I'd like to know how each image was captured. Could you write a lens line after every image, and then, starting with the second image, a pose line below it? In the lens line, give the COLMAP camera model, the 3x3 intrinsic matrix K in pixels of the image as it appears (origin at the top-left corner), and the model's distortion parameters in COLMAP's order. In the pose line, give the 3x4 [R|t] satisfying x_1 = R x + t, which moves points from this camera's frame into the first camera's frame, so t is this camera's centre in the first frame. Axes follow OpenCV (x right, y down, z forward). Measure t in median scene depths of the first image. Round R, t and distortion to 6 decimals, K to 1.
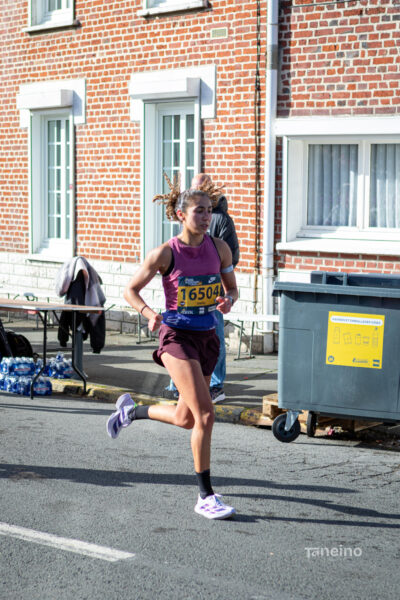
lens RADIAL K [[1290.6, 0, 200.0], [0, 1290.6, 300.0], [0, 0, 1]] dist [-0.015431, 0.204329]
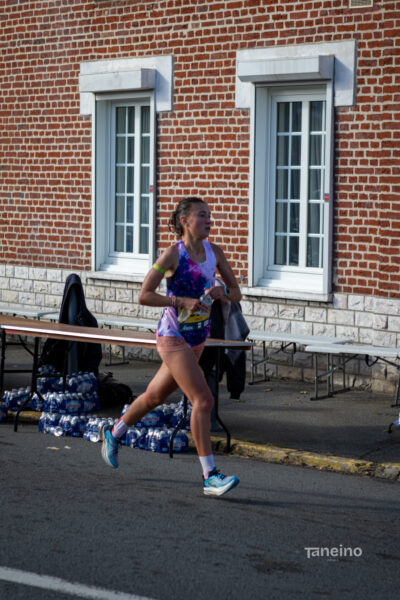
lens RADIAL K [[1562.9, 0, 200.0], [0, 1562.9, 300.0], [0, 0, 1]] dist [0.066036, 0.211579]
pose [[0.999630, 0.002016, 0.027118, -0.099000], [-0.001688, 0.999925, -0.012139, -0.006525], [-0.027140, 0.012089, 0.999559, 0.020993]]
